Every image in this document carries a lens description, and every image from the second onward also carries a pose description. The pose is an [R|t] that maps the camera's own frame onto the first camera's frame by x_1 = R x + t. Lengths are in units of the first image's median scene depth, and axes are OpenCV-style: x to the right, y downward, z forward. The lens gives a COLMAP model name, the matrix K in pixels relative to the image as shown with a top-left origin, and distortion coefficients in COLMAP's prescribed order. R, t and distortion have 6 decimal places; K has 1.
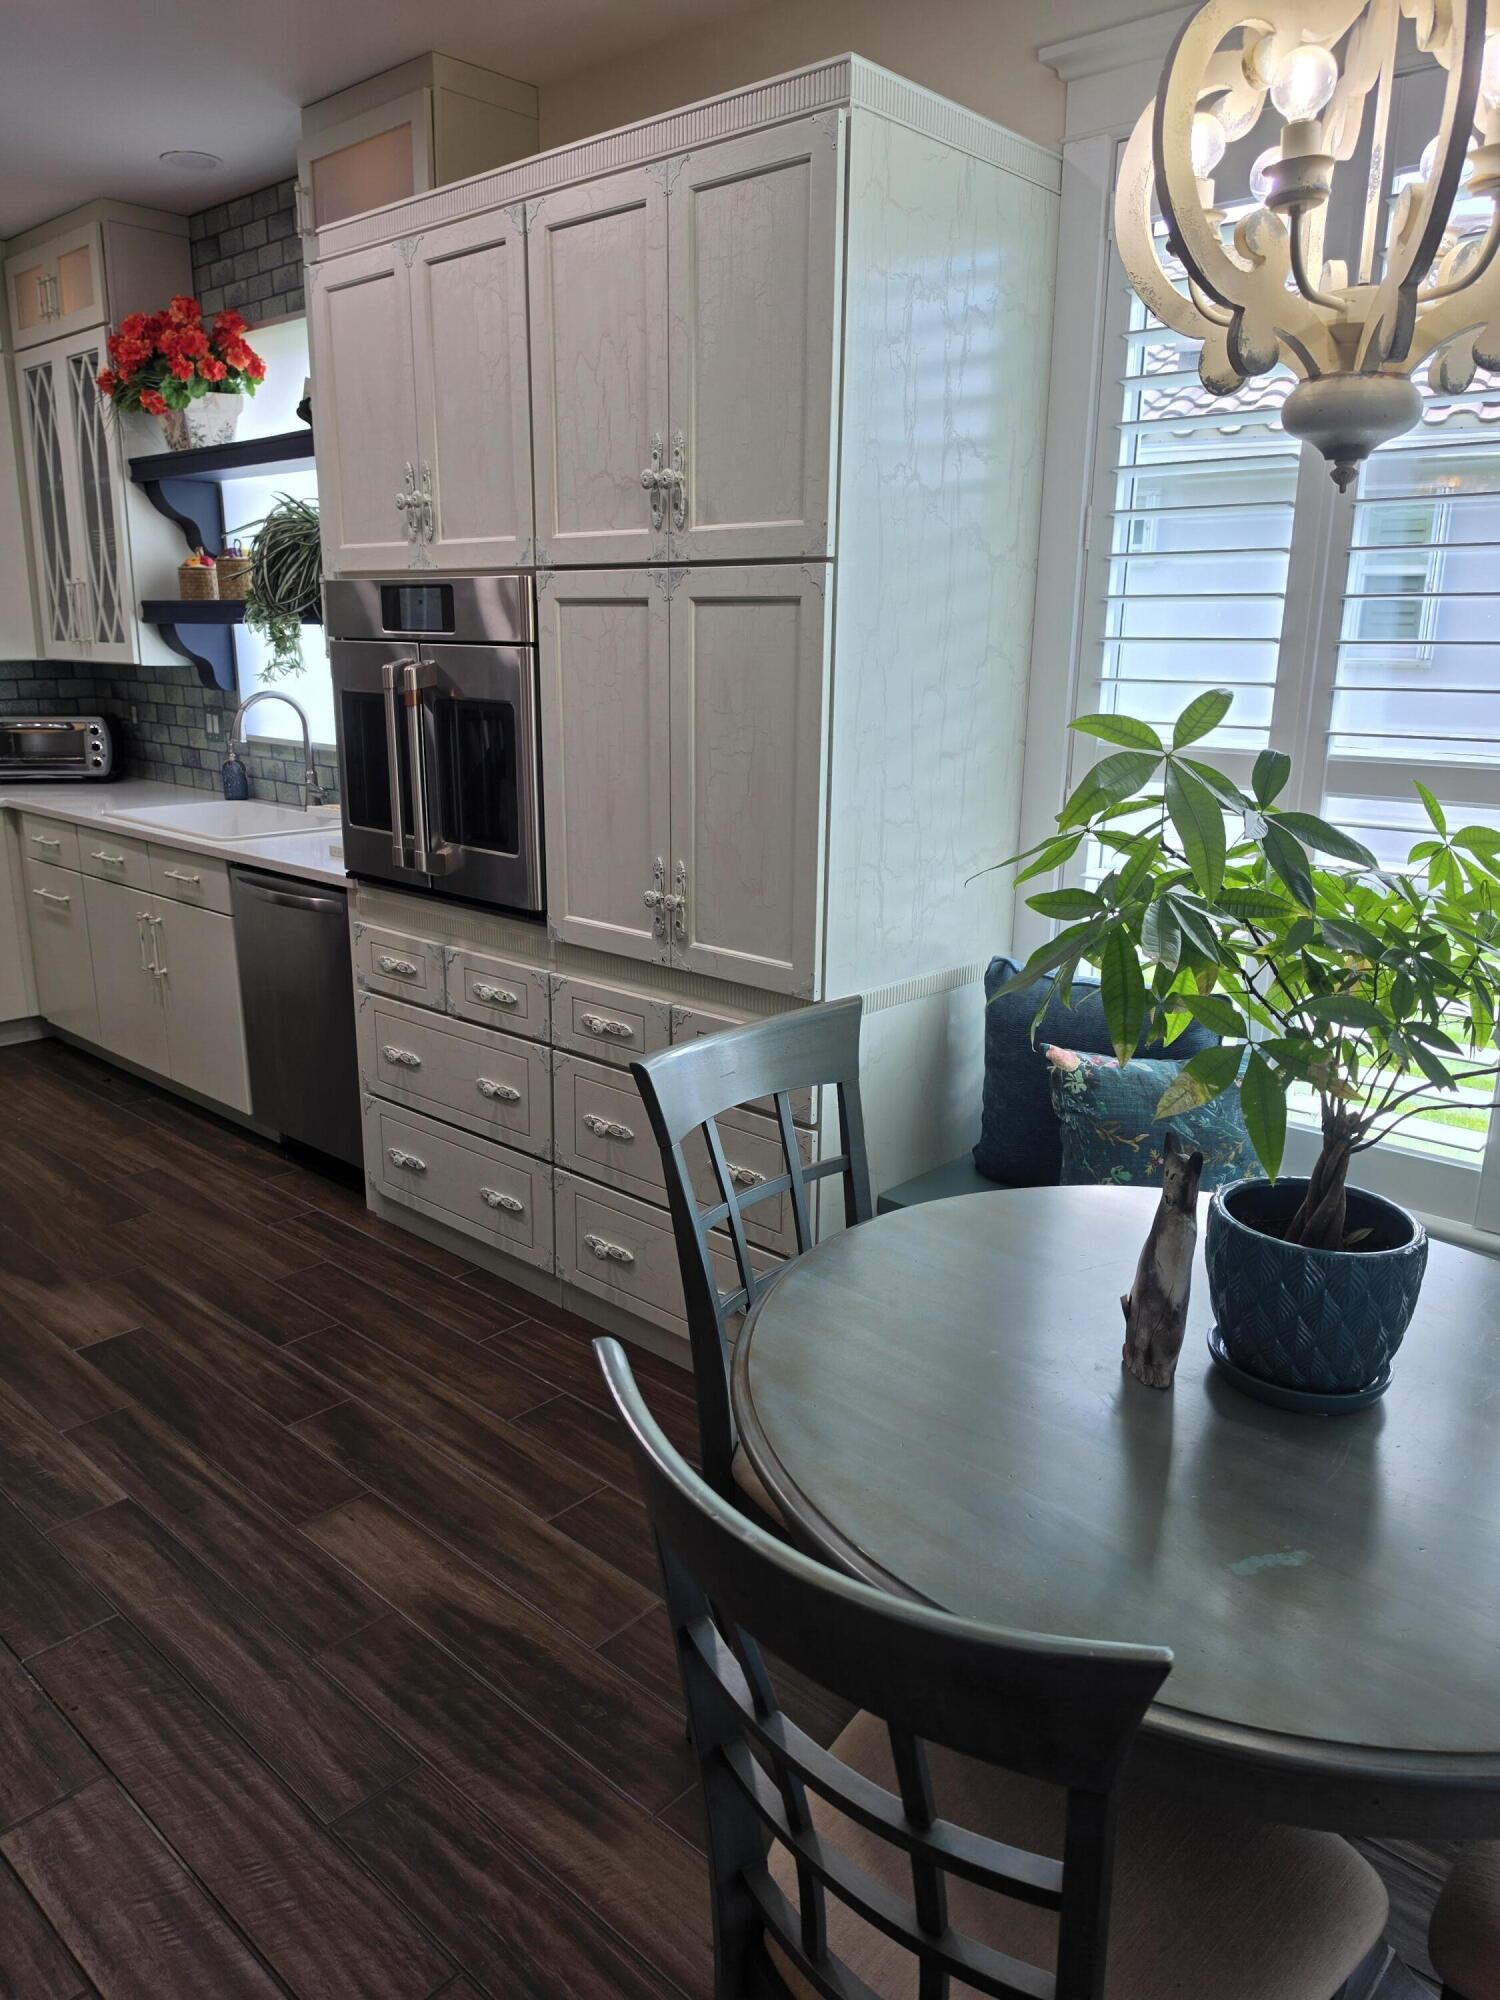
lens RADIAL K [[1425.6, 0, 783.7], [0, 1425.6, 1004.1], [0, 0, 1]] dist [0.078166, -0.131490]
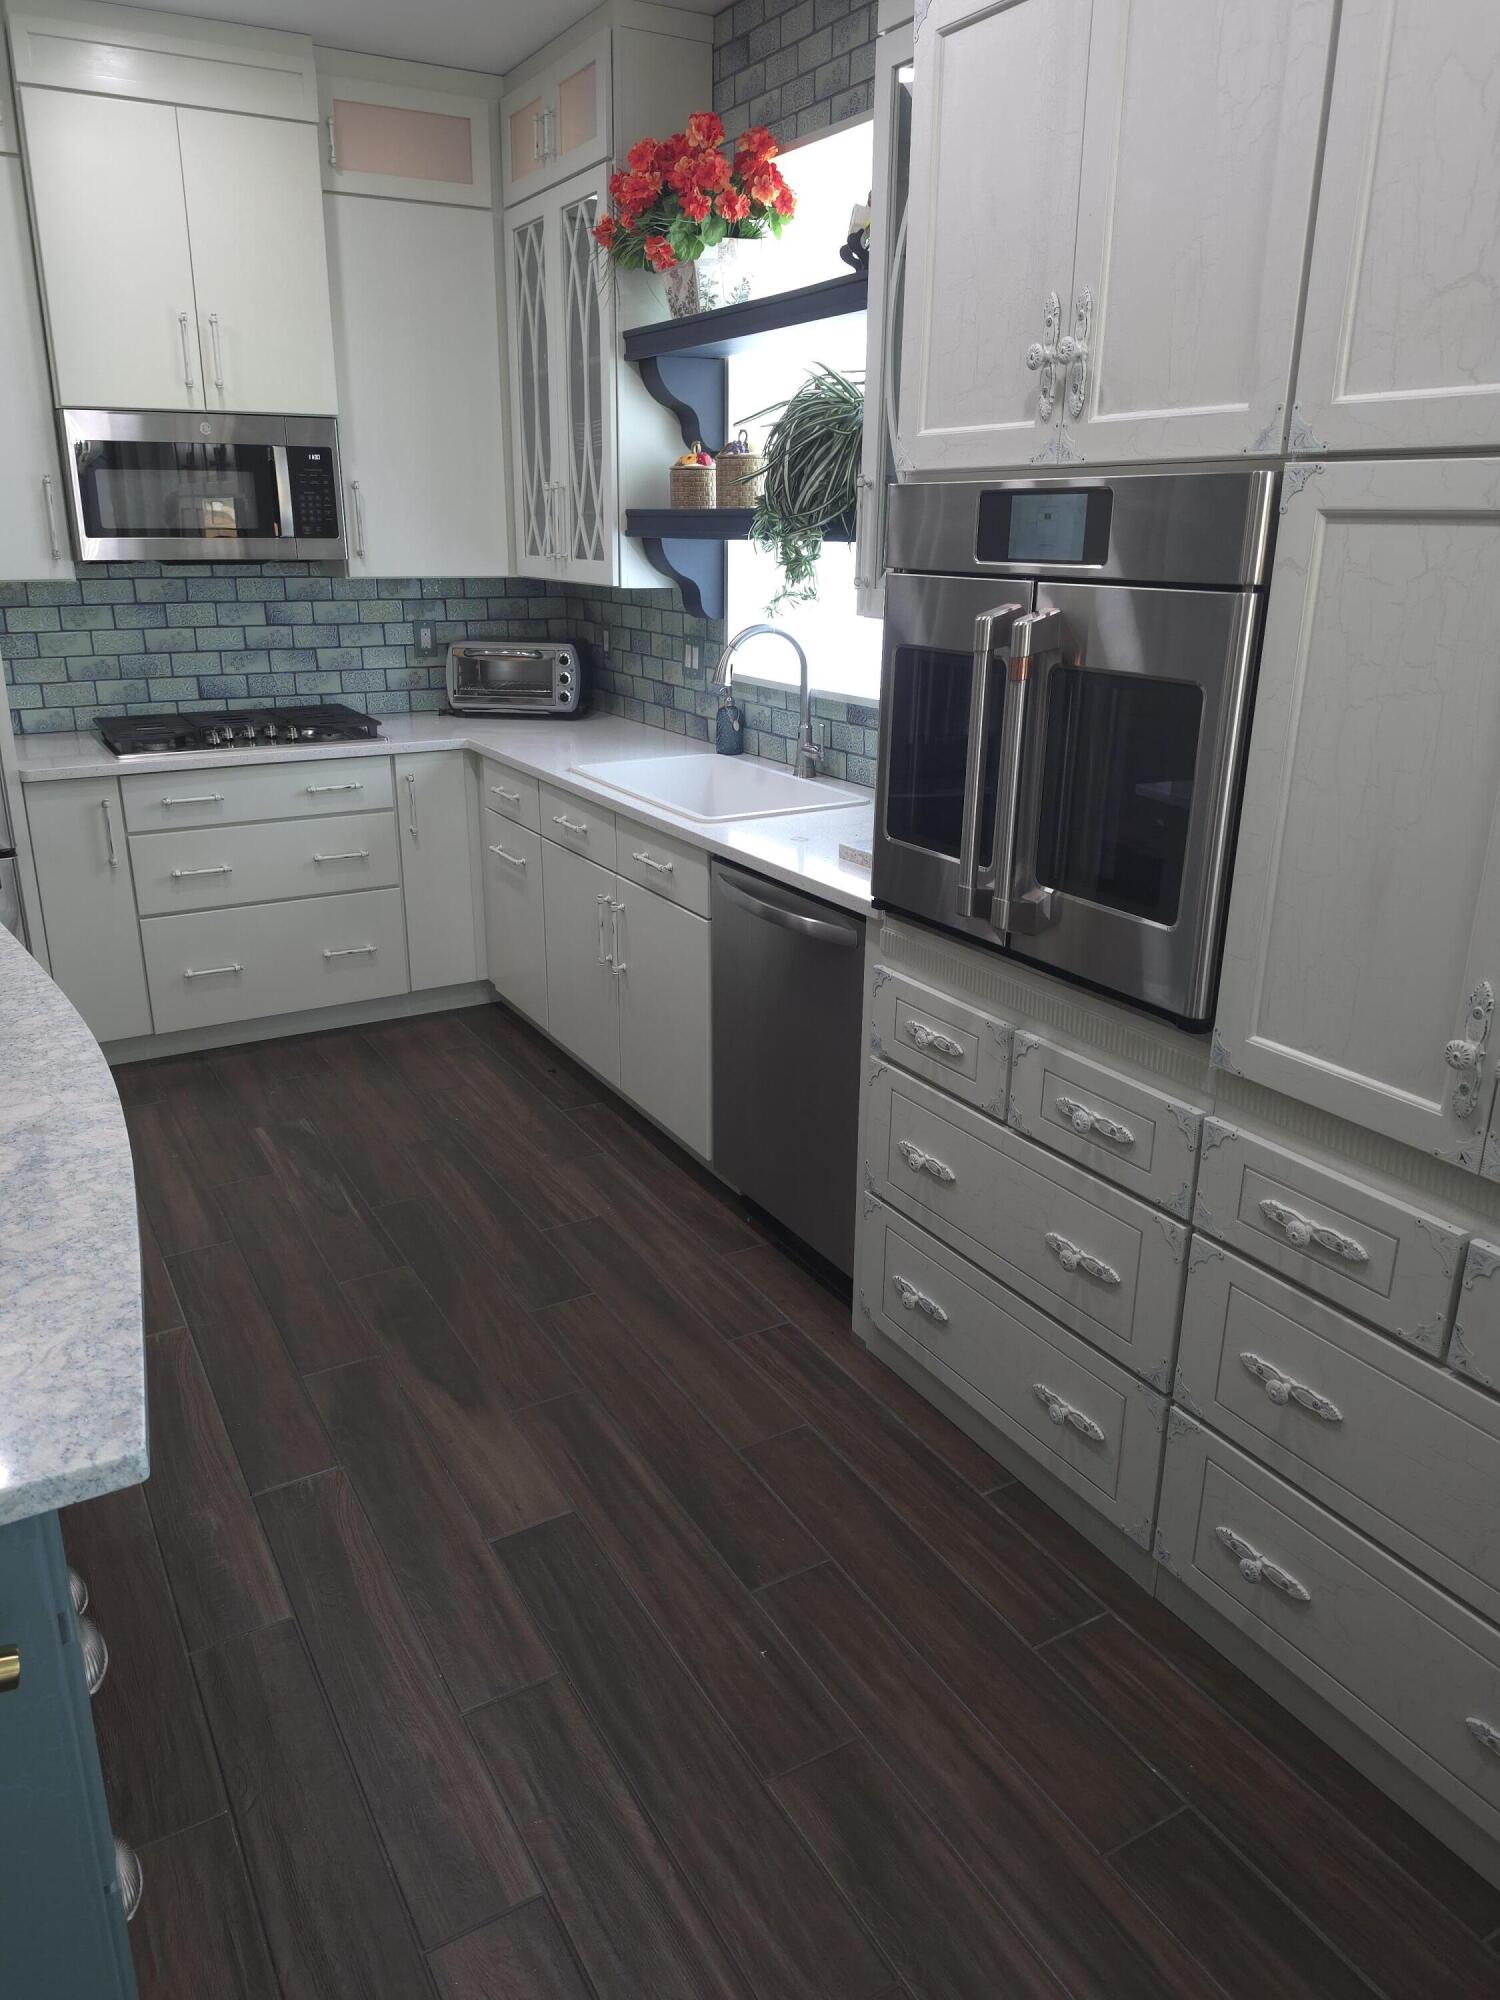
lens RADIAL K [[1407.2, 0, 738.6], [0, 1407.2, 967.3], [0, 0, 1]] dist [0.117390, -0.202864]
pose [[0.950647, 0.089240, -0.297165, -0.128362], [-0.074503, 0.995379, 0.060577, -0.078509], [0.301197, -0.035447, 0.952903, 0.251891]]
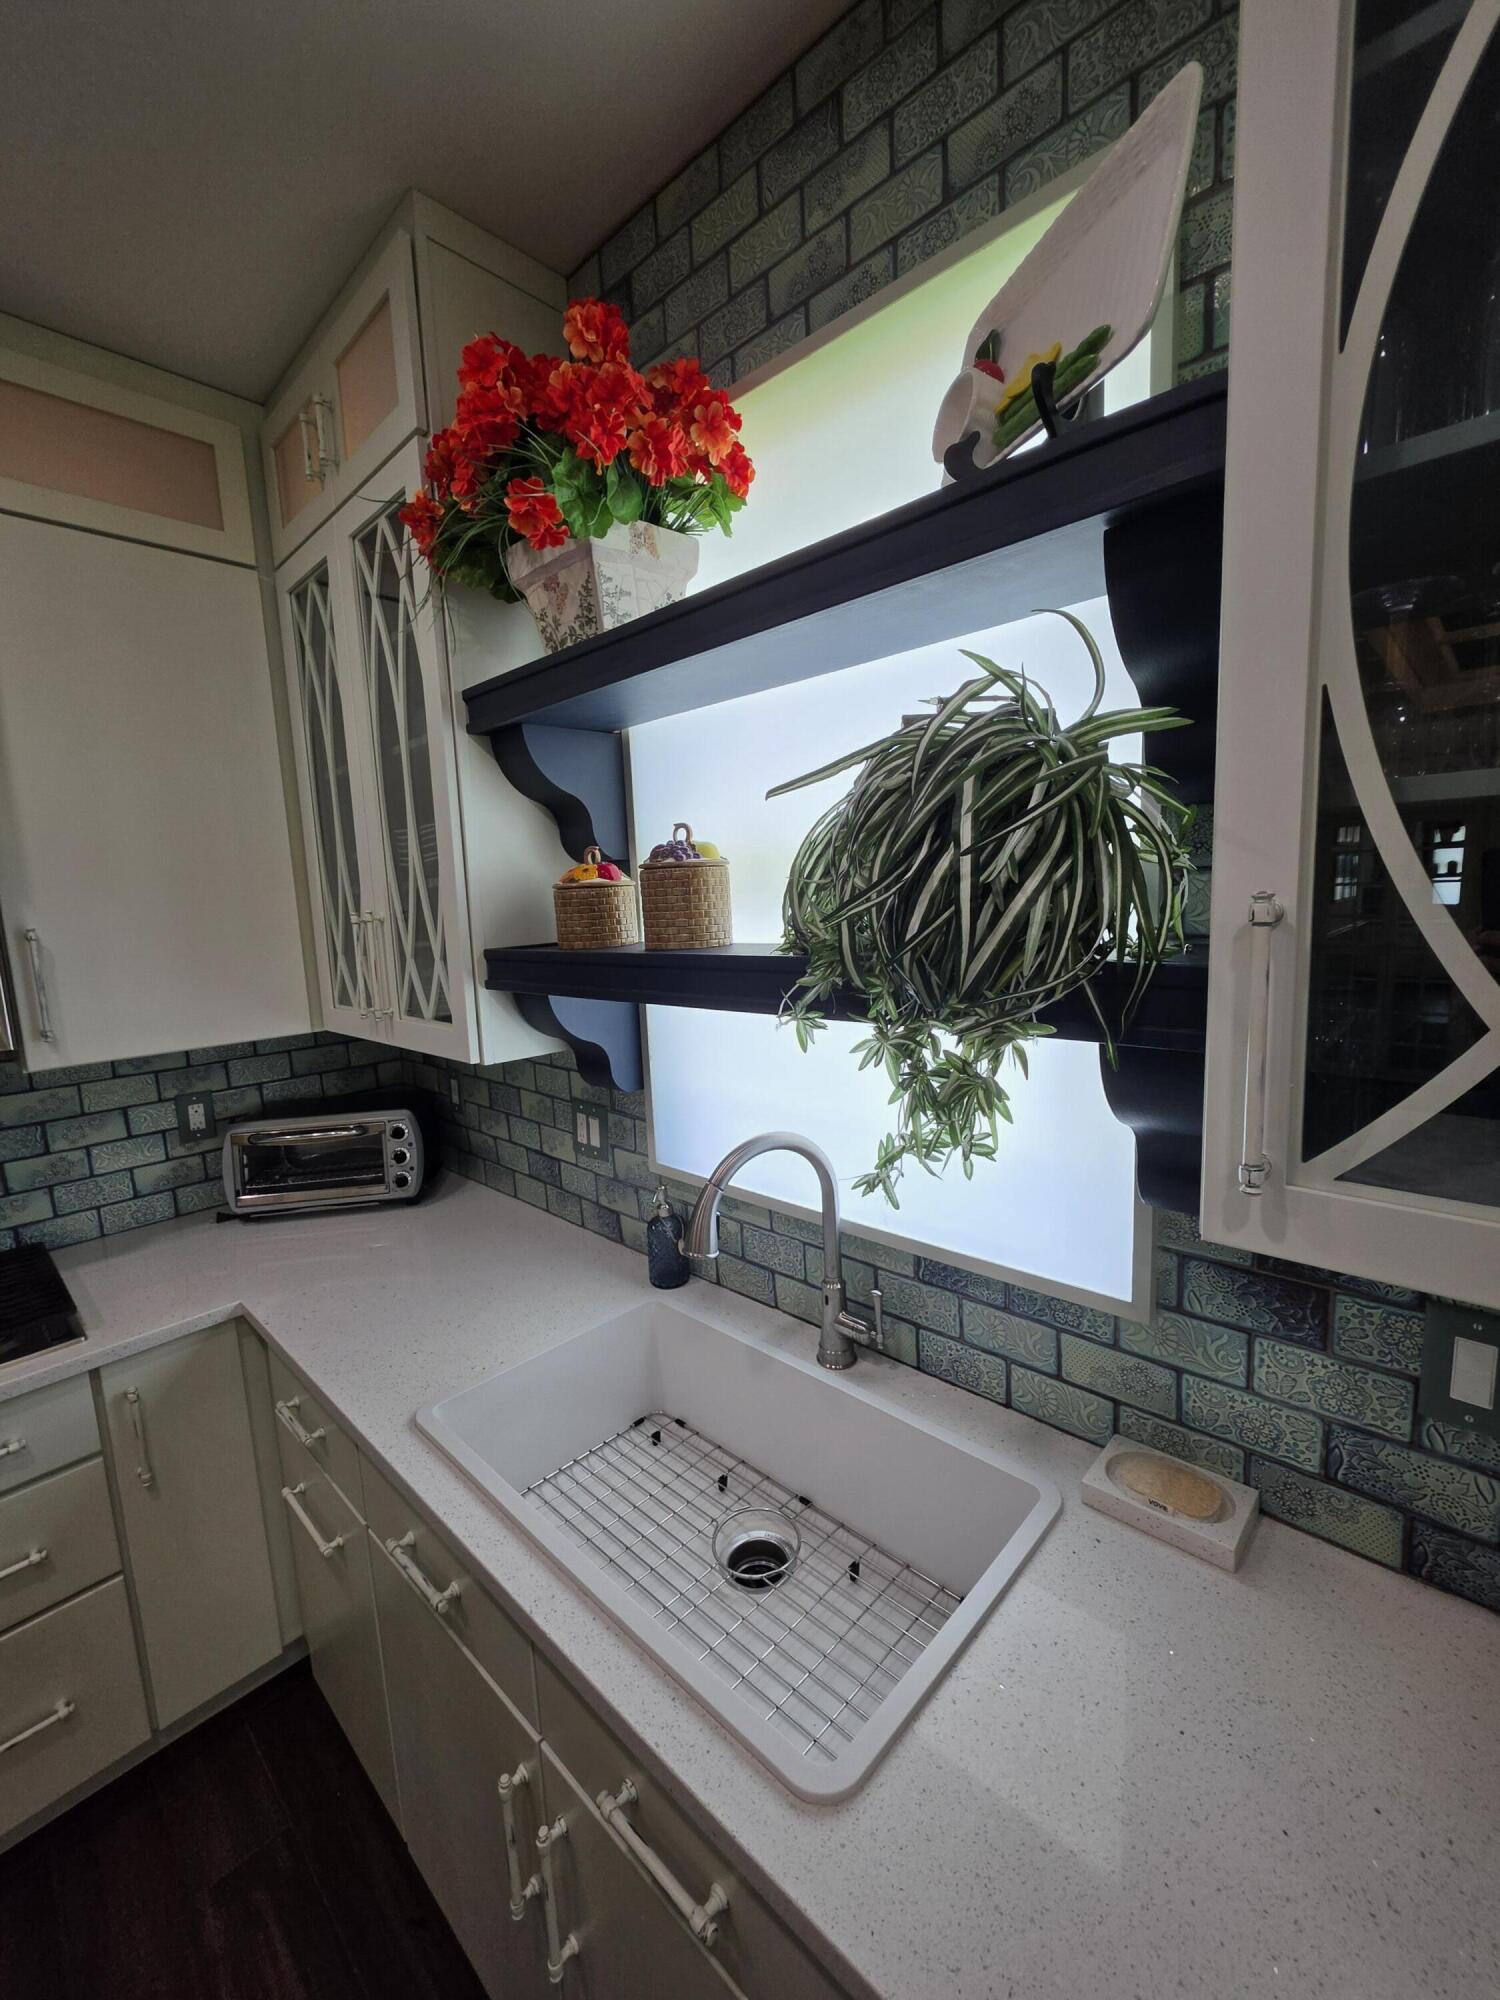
lens RADIAL K [[807.9, 0, 761.0], [0, 807.9, 996.6], [0, 0, 1]] dist [-0.001870, -0.000252]
pose [[0.998367, -0.051553, -0.024619, -0.372033], [0.048061, 0.990874, -0.125935, -0.243006], [0.030887, 0.124546, 0.991733, 0.782636]]
